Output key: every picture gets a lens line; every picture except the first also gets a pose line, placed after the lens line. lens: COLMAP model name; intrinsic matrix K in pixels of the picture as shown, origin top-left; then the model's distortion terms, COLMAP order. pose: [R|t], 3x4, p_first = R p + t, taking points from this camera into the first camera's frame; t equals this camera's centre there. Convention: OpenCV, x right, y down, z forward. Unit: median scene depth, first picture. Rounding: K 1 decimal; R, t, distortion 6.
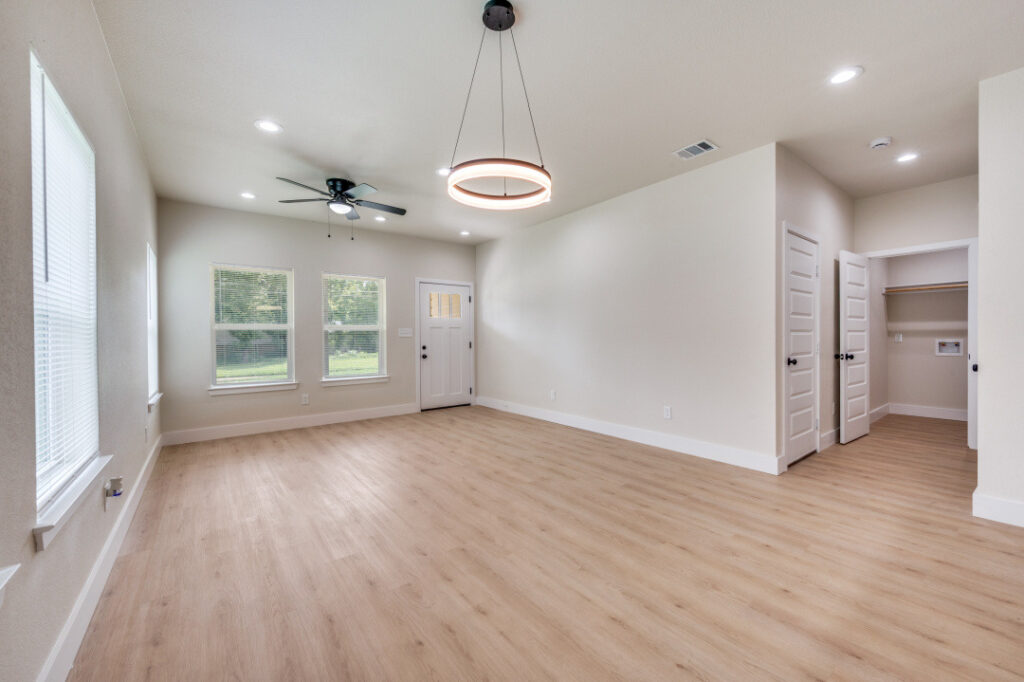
lens RADIAL K [[397.9, 0, 512.0], [0, 397.9, 341.0], [0, 0, 1]] dist [-0.000513, -0.000061]
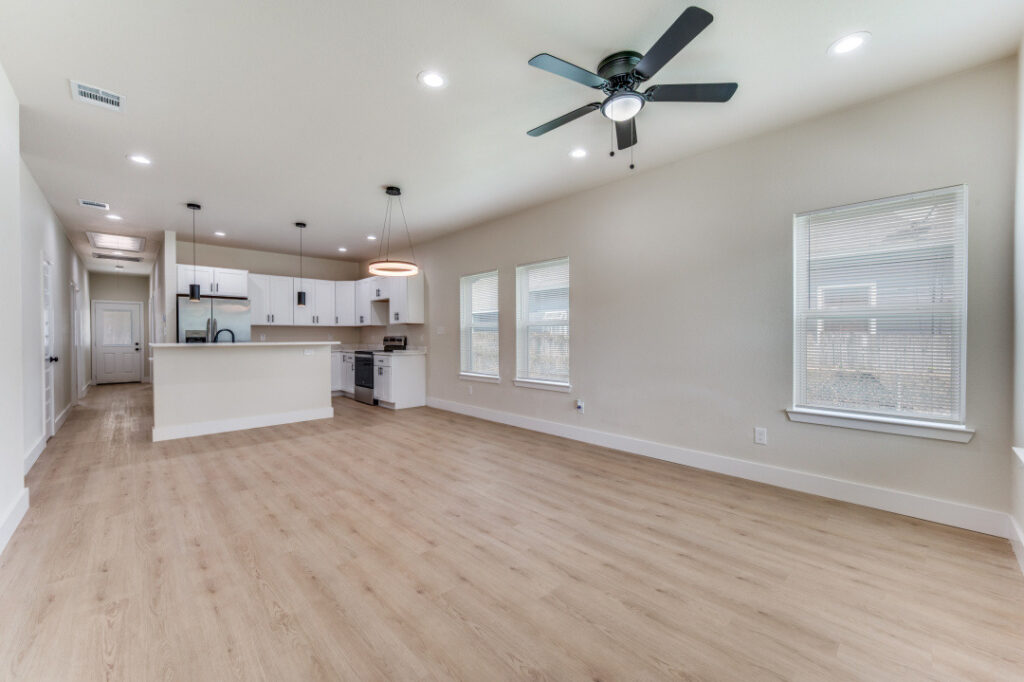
lens RADIAL K [[397.9, 0, 512.0], [0, 397.9, 341.0], [0, 0, 1]] dist [-0.000513, -0.000061]
pose [[-0.993413, 0.013244, -0.113820, -0.253764], [0.010989, 0.999731, 0.020411, -0.016174], [0.114060, 0.019026, -0.993292, 1.960599]]
